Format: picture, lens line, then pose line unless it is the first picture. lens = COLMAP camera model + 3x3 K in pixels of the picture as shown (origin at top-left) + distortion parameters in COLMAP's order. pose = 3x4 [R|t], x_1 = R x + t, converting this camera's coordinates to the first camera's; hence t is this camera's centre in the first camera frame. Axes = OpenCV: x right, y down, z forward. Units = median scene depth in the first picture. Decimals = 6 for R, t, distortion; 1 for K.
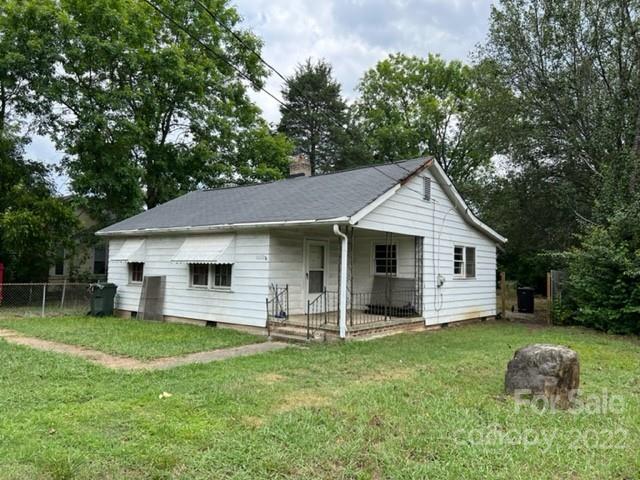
lens RADIAL K [[478.7, 0, 320.0], [0, 478.7, 240.0], [0, 0, 1]] dist [0.081162, -0.097543]
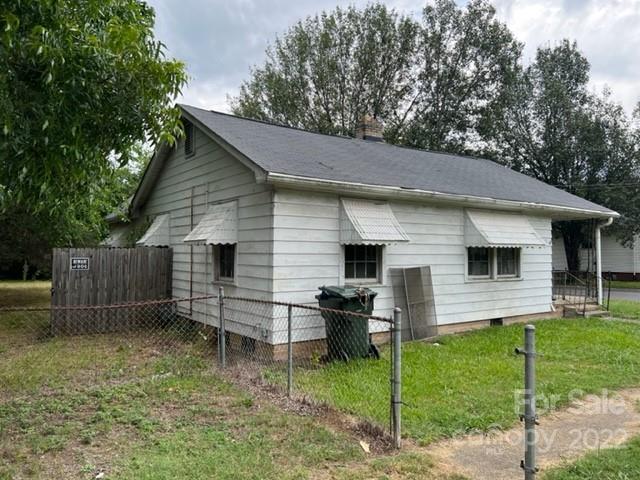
lens RADIAL K [[478.7, 0, 320.0], [0, 478.7, 240.0], [0, 0, 1]] dist [0.081162, -0.097543]
pose [[0.272098, 0.006485, 0.962248, -1.079390], [-0.060663, 0.998104, 0.010427, 0.045759], [-0.960355, -0.061210, 0.271976, 1.062989]]
